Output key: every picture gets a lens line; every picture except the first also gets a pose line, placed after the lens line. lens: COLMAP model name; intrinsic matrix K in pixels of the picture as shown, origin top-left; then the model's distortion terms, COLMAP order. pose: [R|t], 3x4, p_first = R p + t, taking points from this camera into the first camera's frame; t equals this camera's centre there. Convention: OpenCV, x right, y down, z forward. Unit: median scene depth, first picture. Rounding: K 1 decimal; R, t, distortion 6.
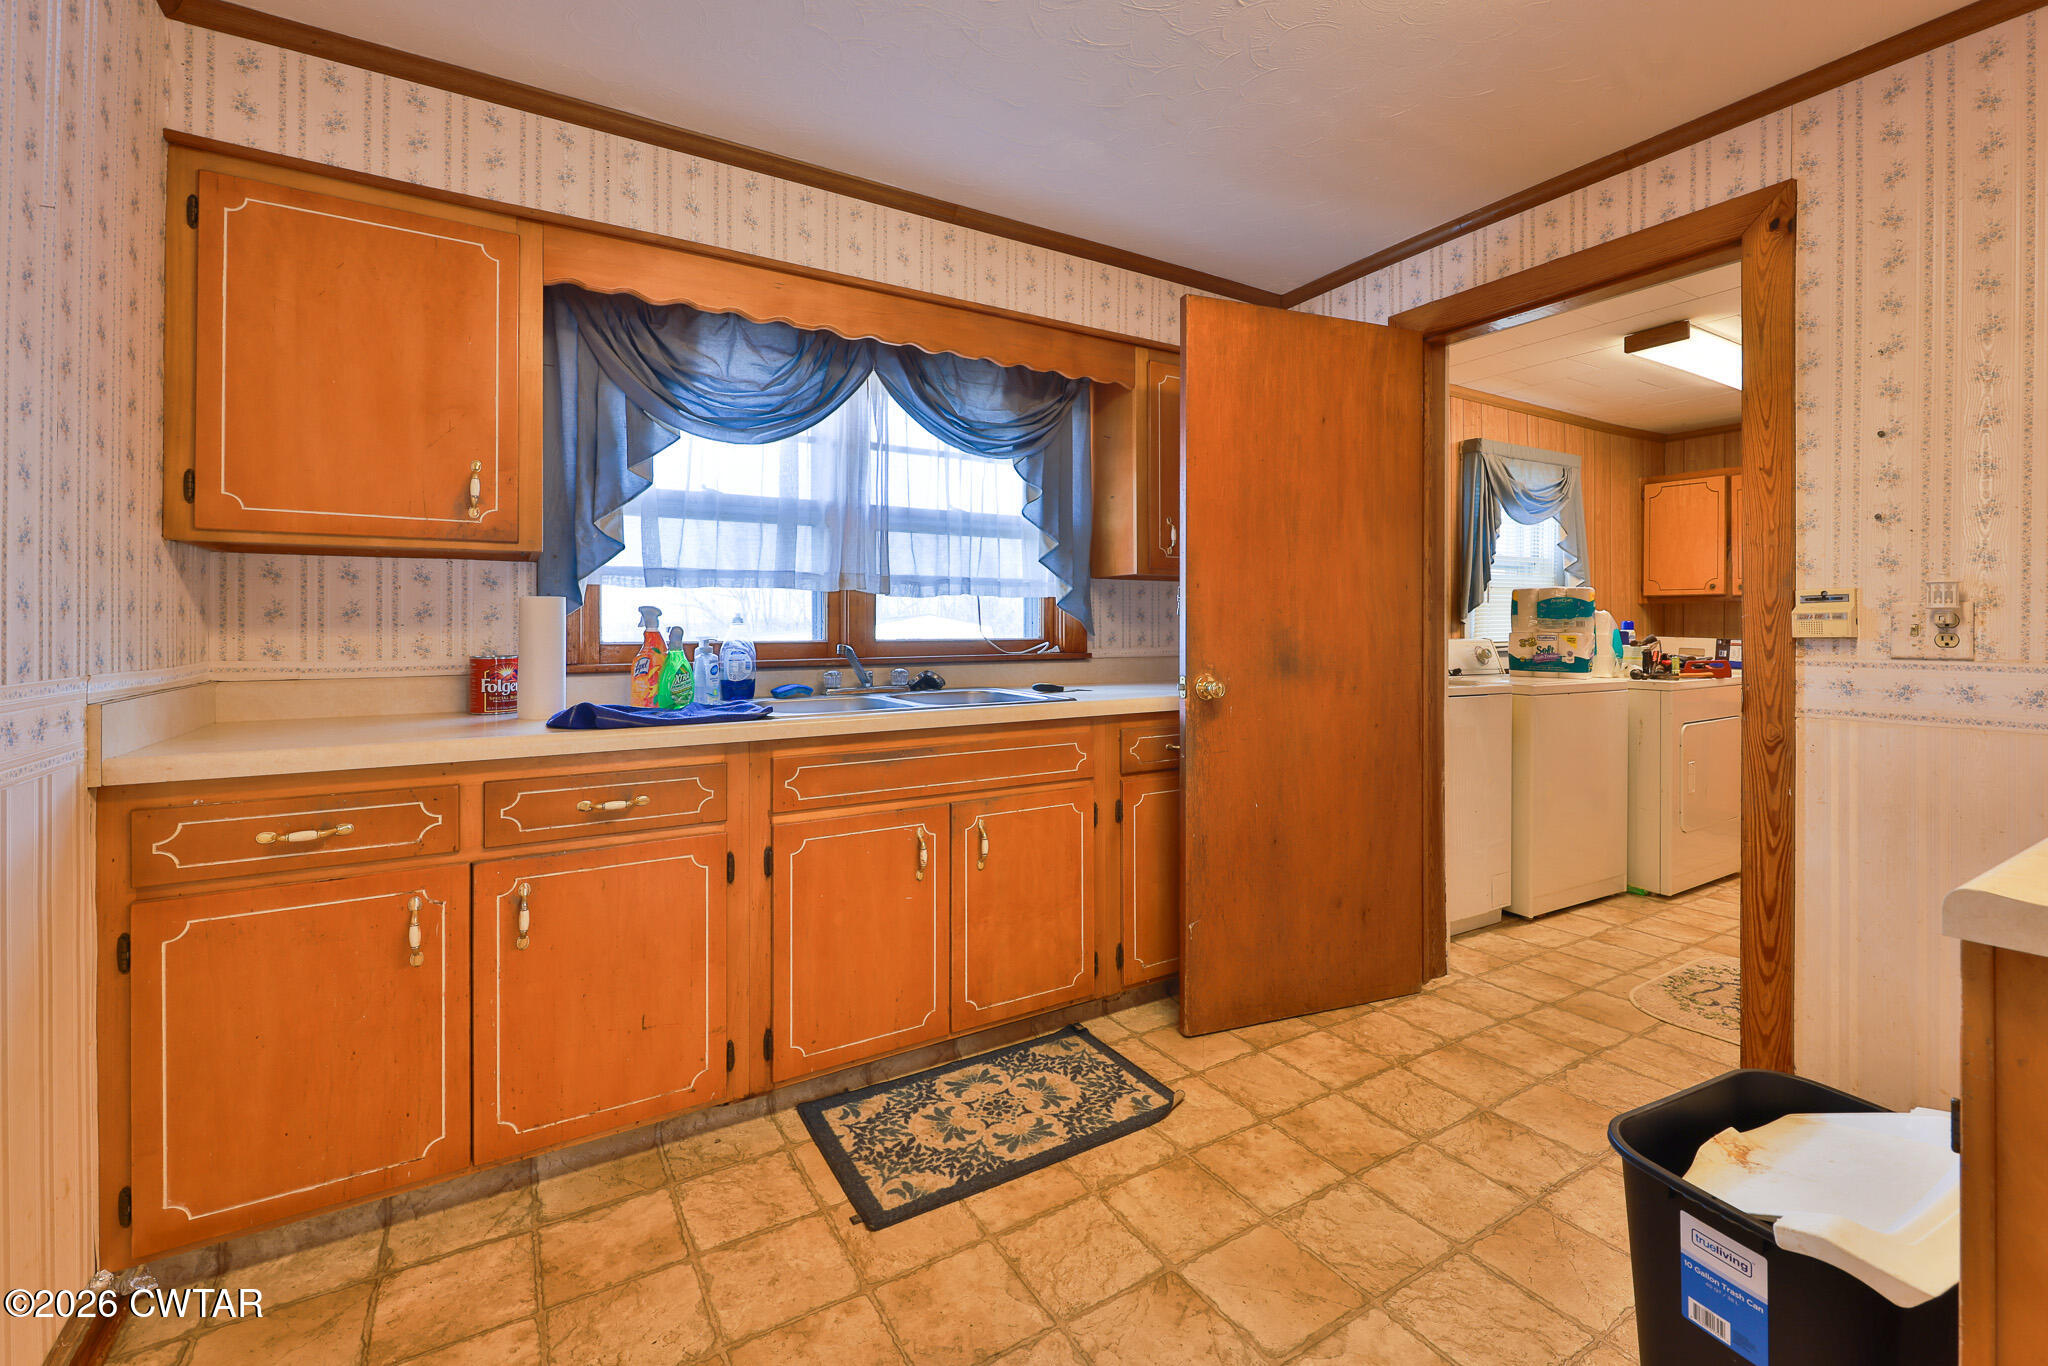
lens RADIAL K [[829.0, 0, 1015.7], [0, 829.0, 625.1], [0, 0, 1]] dist [0.000005, 0.000003]
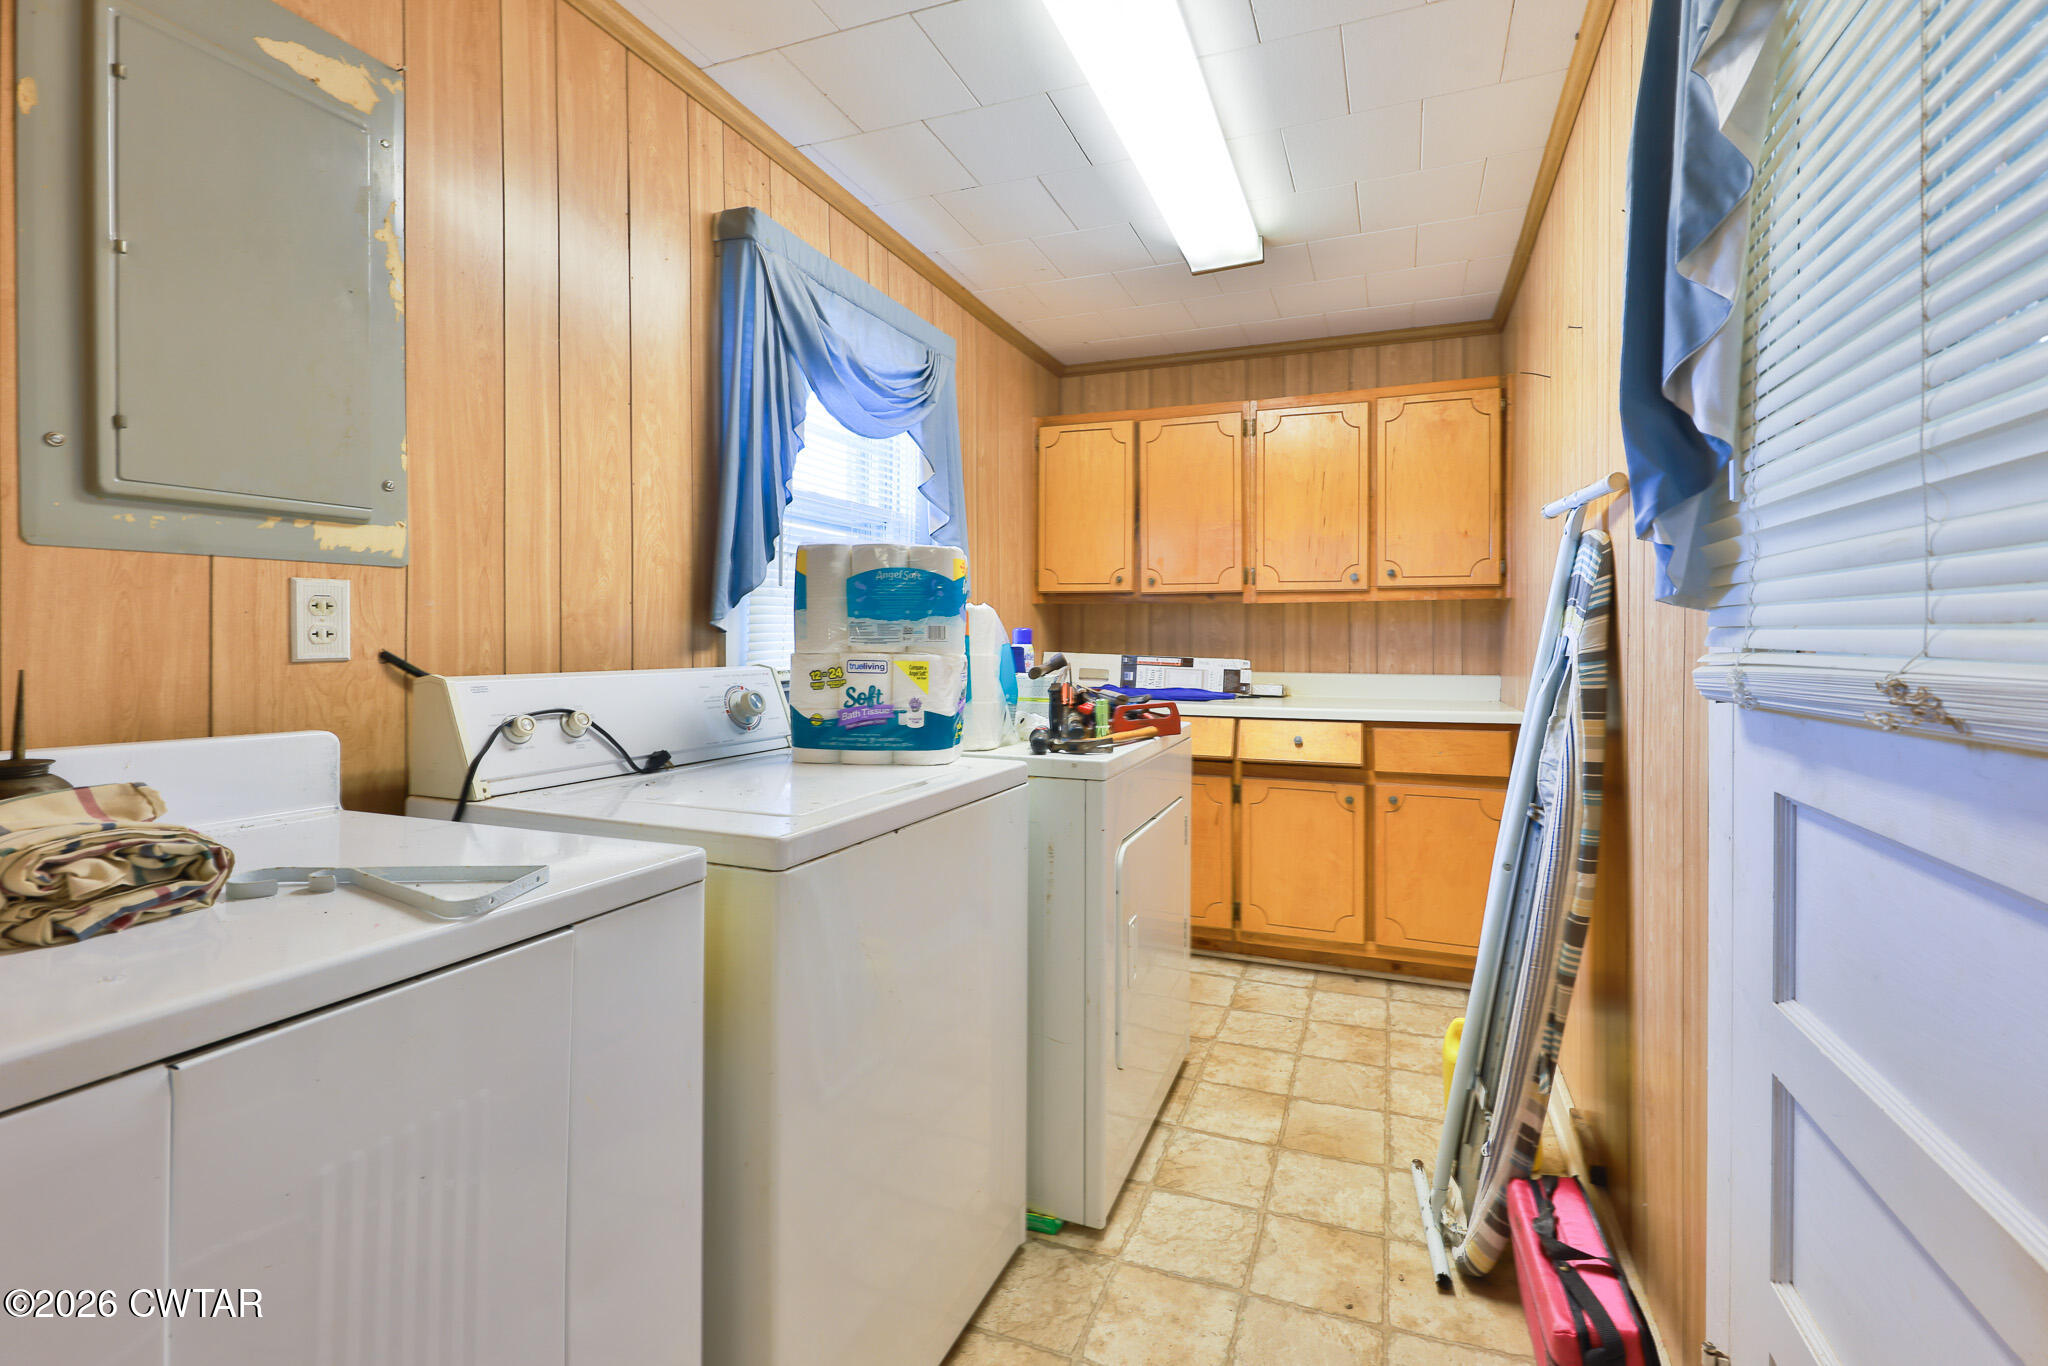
lens RADIAL K [[928.1, 0, 1026.9], [0, 928.1, 641.0], [0, 0, 1]] dist [-0.000062, -0.000007]
pose [[0.795843, -0.002366, 0.605499, 0.381814], [-0.000381, 0.999990, 0.004408, 0.000720], [-0.605504, -0.003739, 0.795834, 0.527906]]
